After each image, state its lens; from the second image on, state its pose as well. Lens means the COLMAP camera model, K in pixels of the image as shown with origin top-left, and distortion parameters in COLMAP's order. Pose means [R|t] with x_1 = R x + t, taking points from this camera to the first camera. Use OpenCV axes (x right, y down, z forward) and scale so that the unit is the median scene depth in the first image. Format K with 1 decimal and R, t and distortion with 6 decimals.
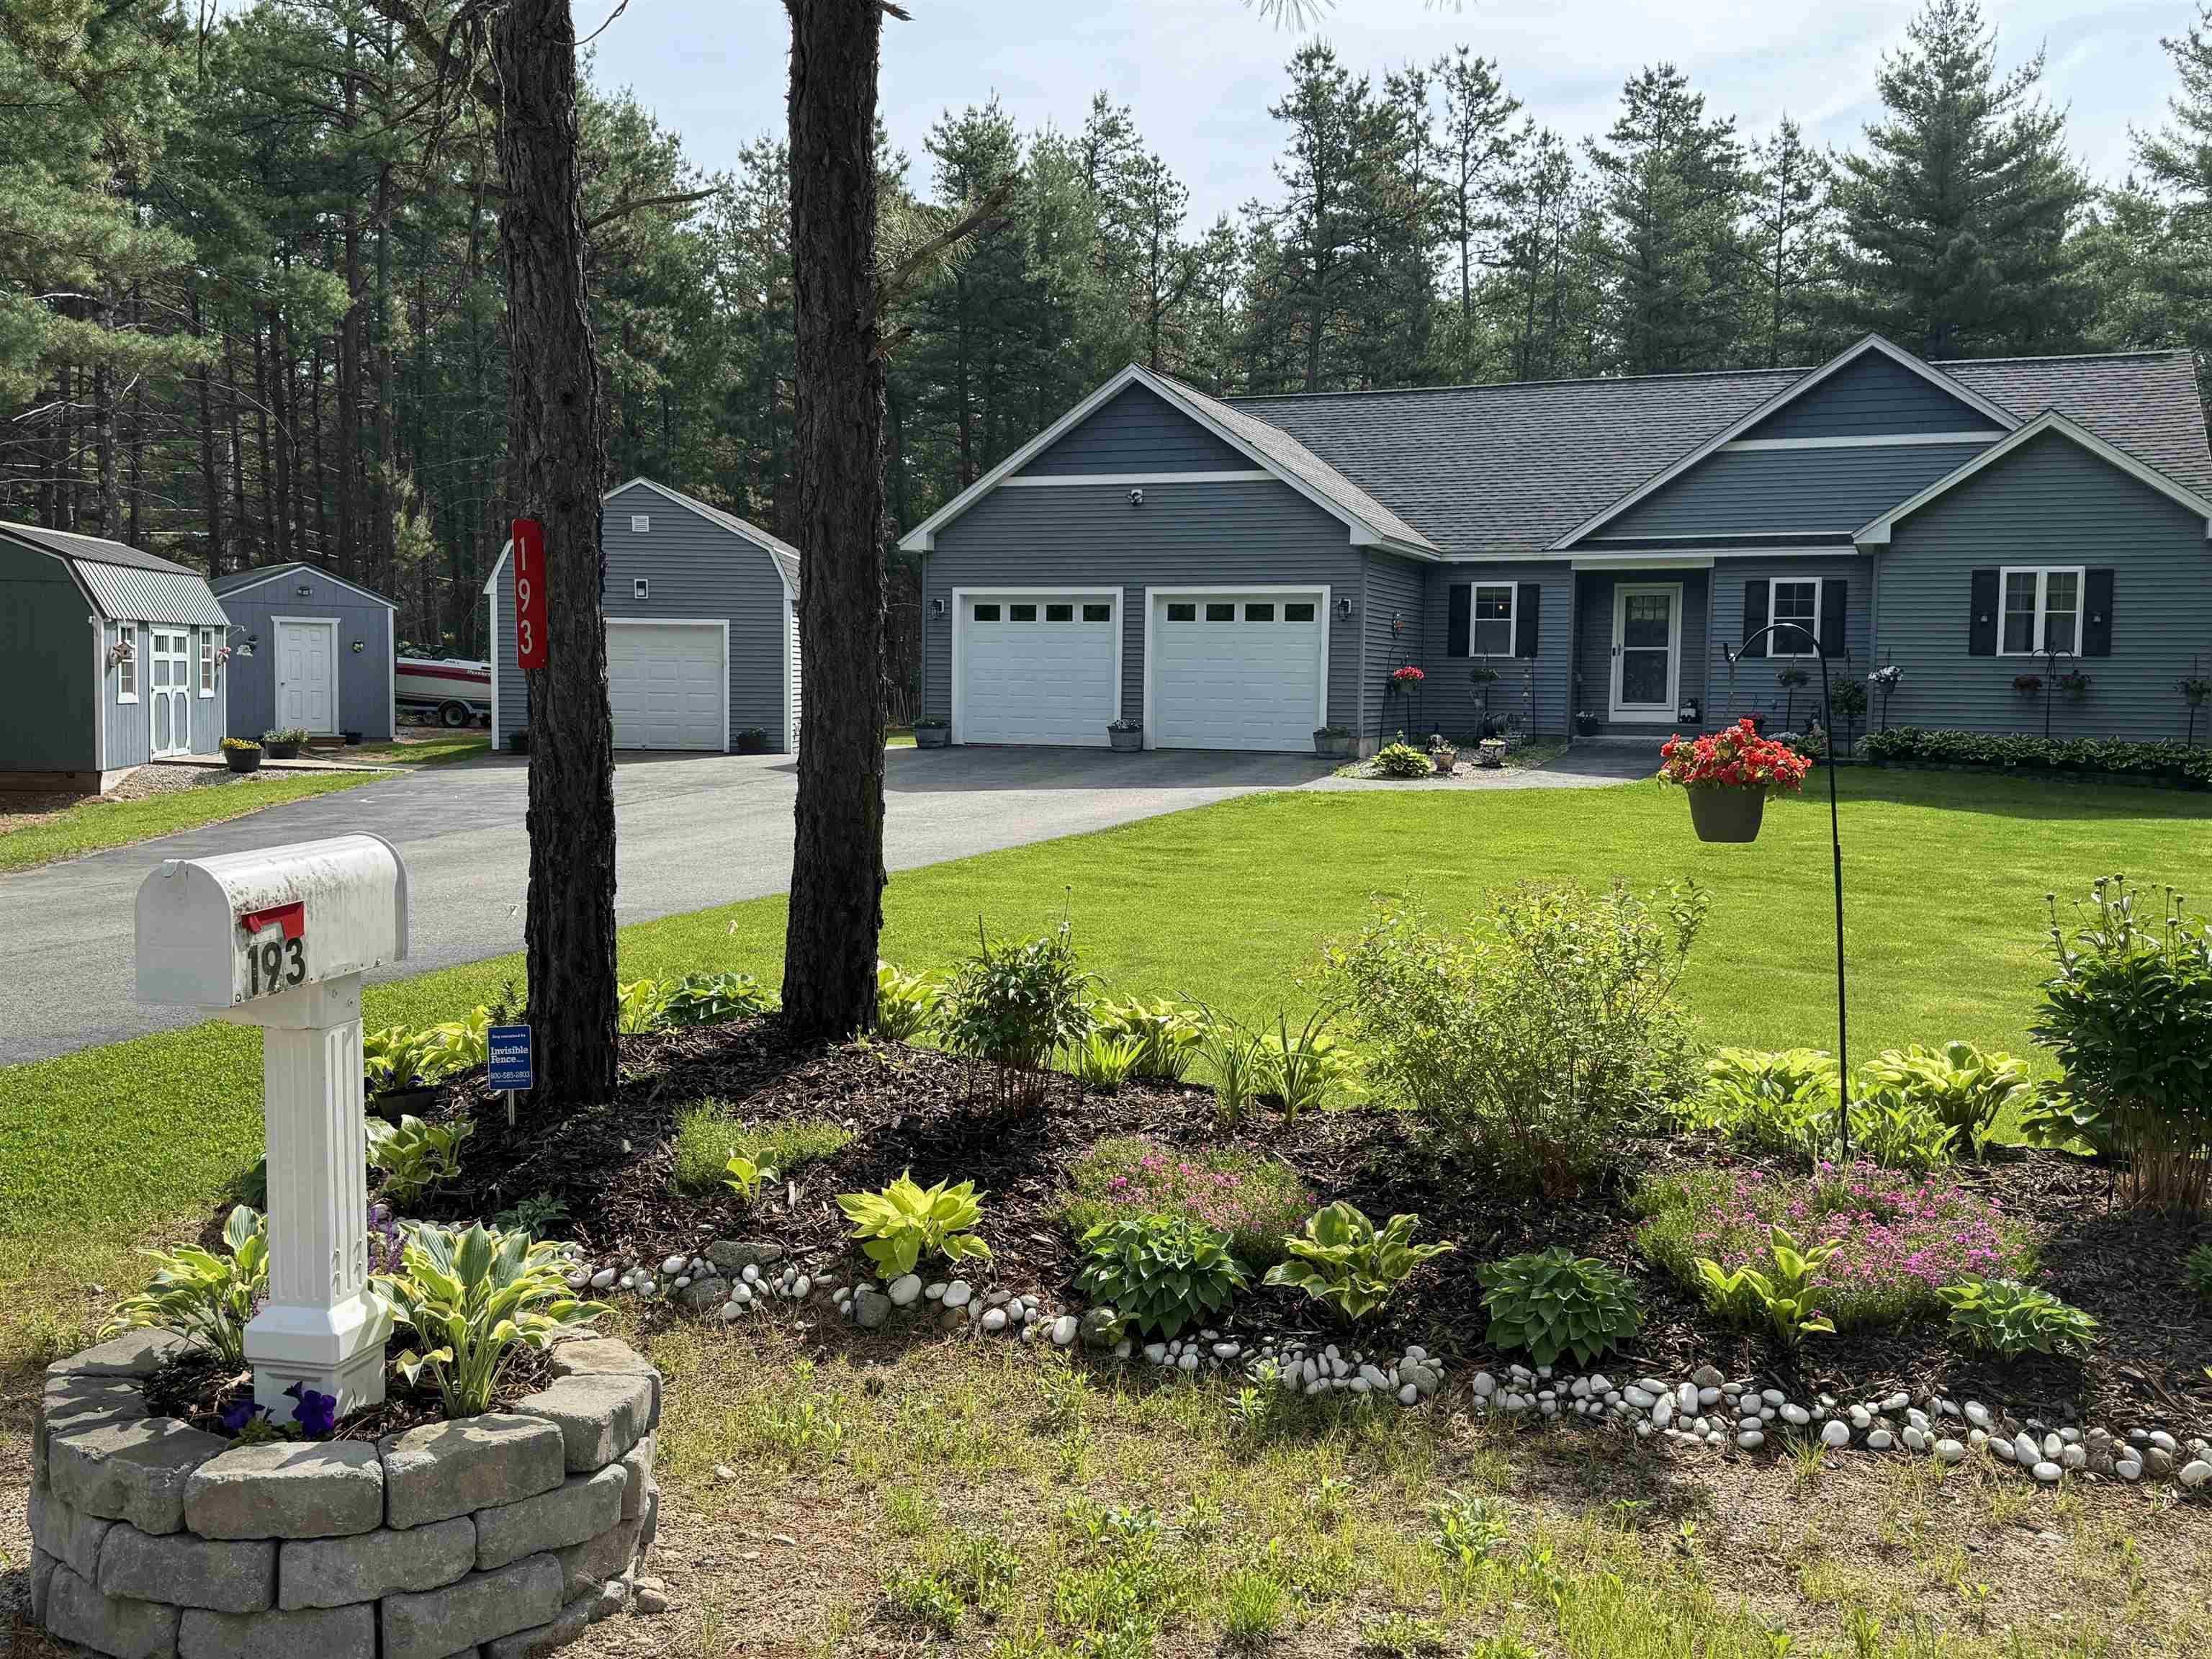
lens RADIAL K [[2047.7, 0, 1106.0], [0, 2047.7, 829.5], [0, 0, 1]] dist [-0.009559, -0.002842]
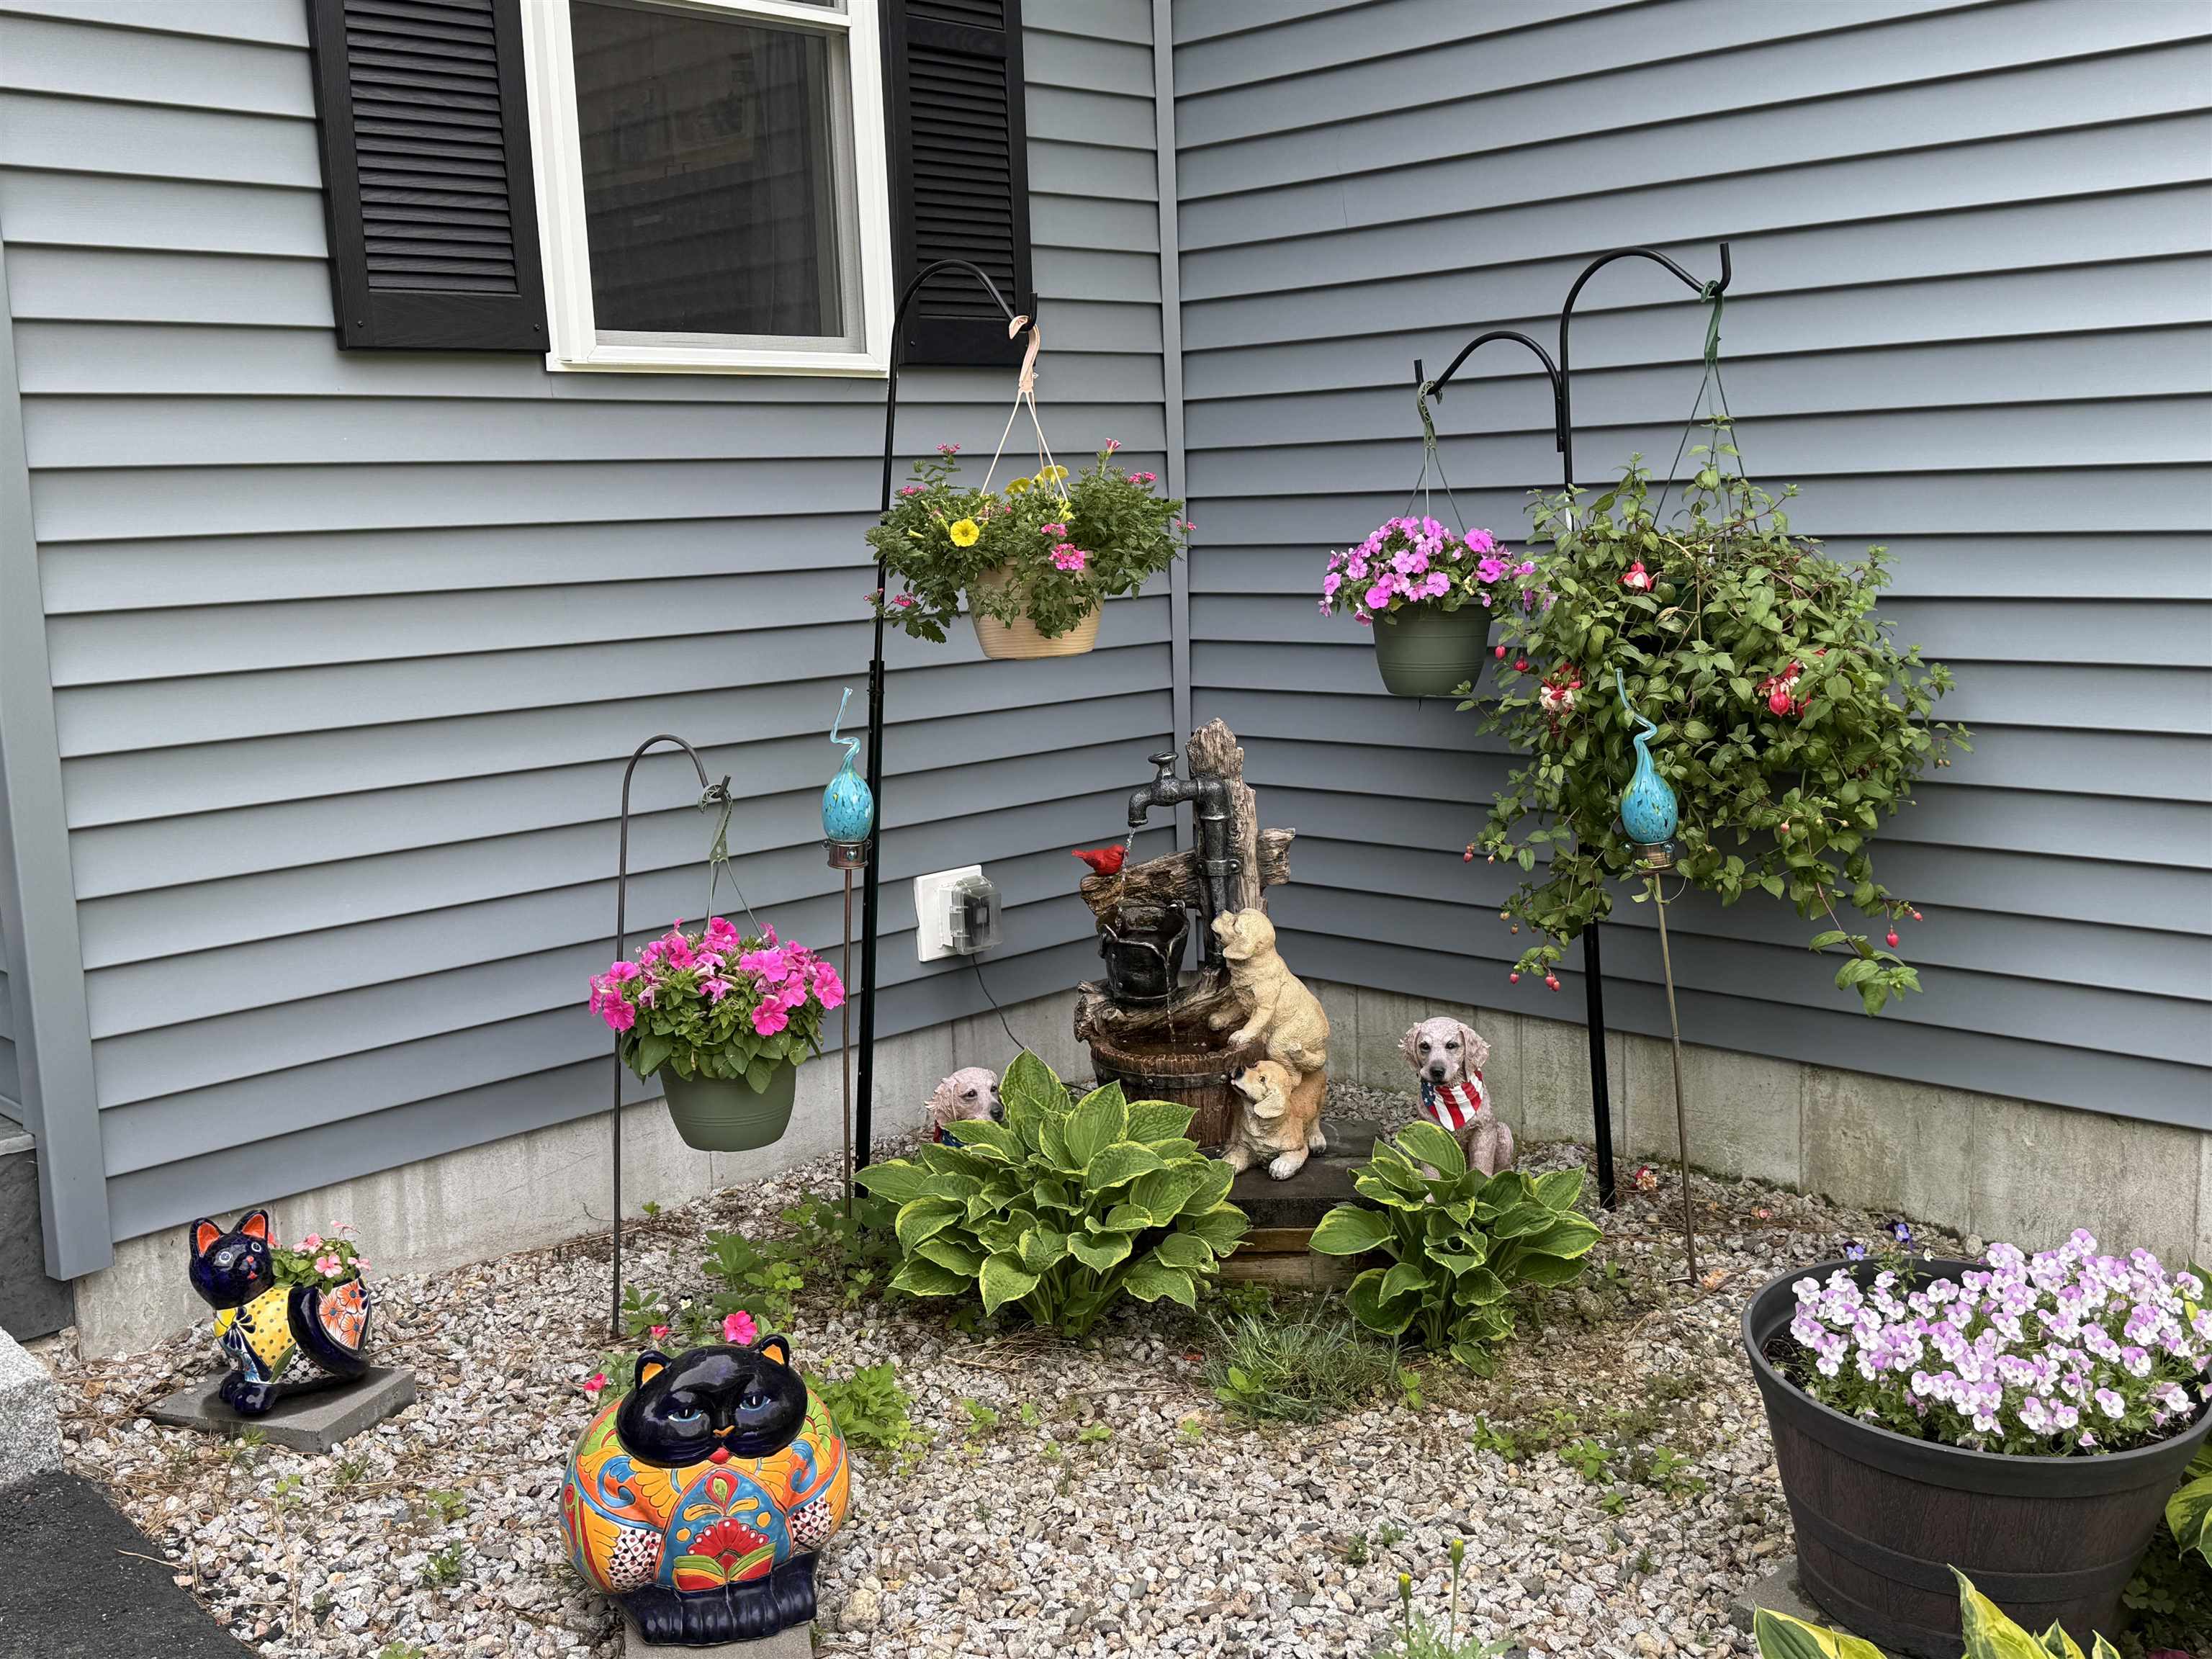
lens RADIAL K [[2310.9, 0, 1106.0], [0, 2310.9, 829.5], [0, 0, 1]] dist [0.101550, -0.016048]
pose [[0.400936, -0.165019, 0.901121, 0.217642], [0.104251, 0.985471, 0.134081, -0.071231], [-0.910155, 0.040185, 0.412315, 0.899803]]
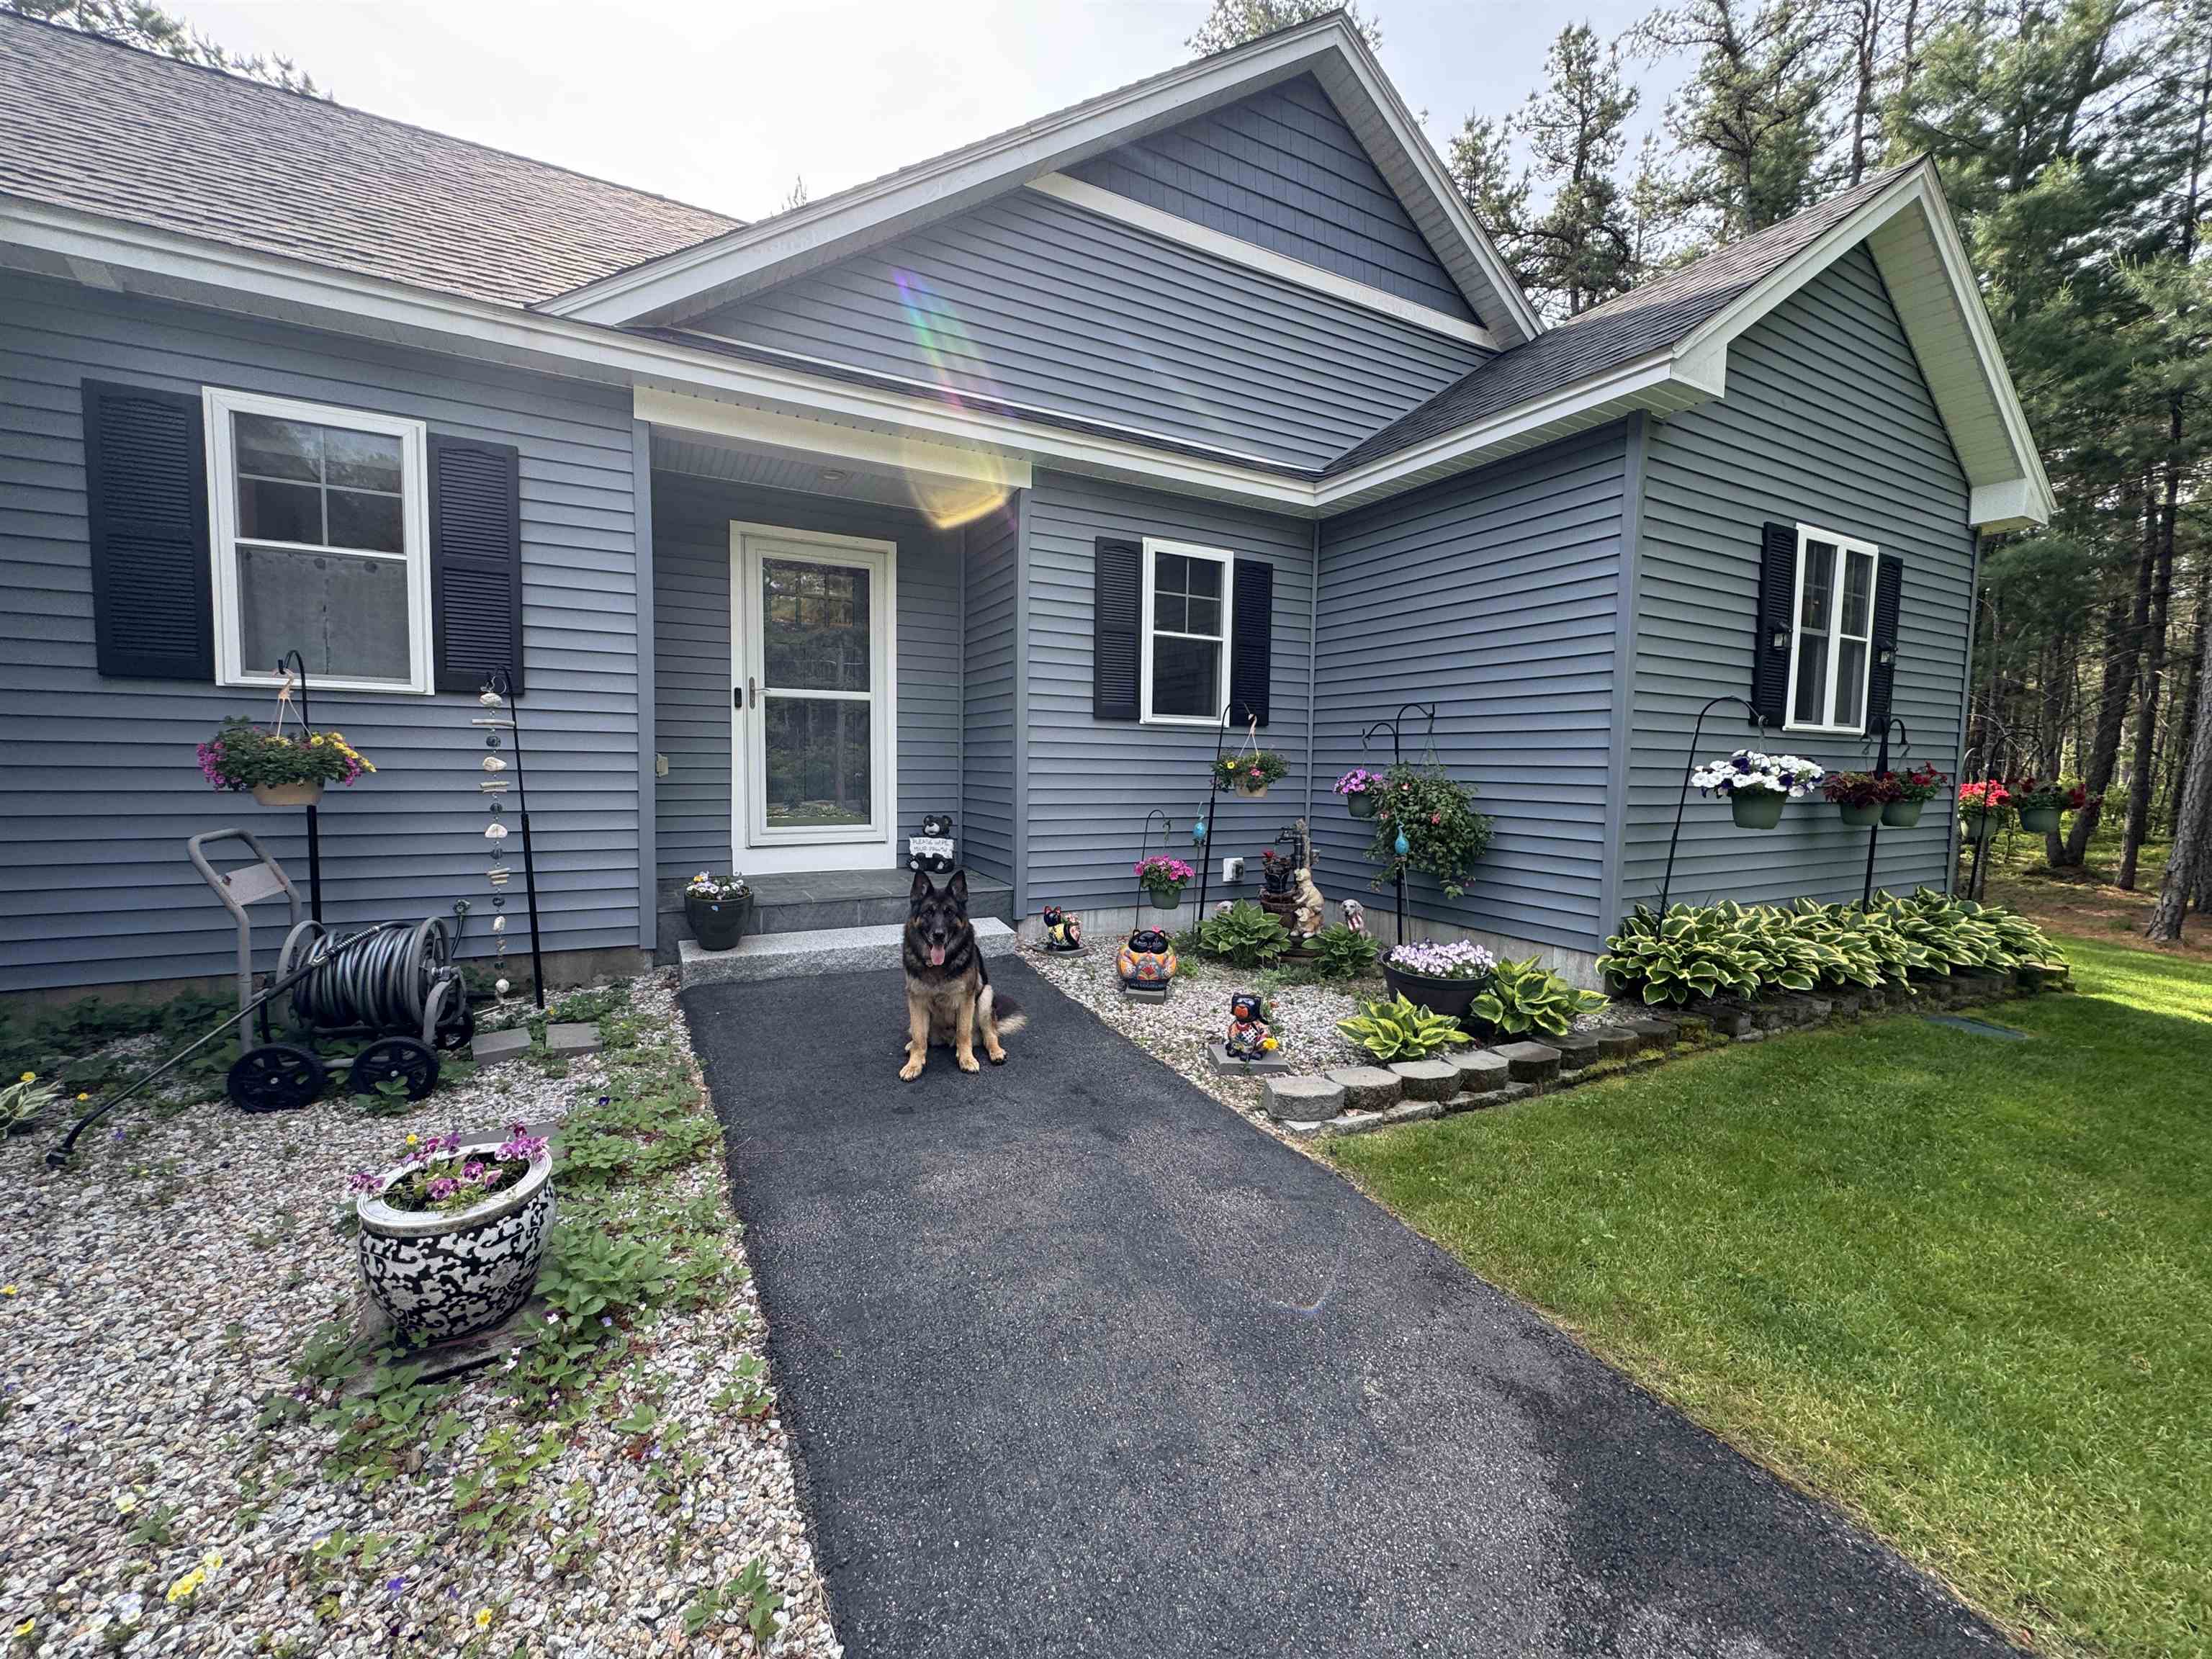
lens RADIAL K [[878.0, 0, 1106.0], [0, 878.0, 829.5], [0, 0, 1]] dist [0.000744, 0.000143]
pose [[0.645193, -0.062063, 0.761494, 0.167319], [0.044100, 0.998059, 0.043979, -0.067146], [-0.762745, 0.005207, 0.646678, 0.857253]]
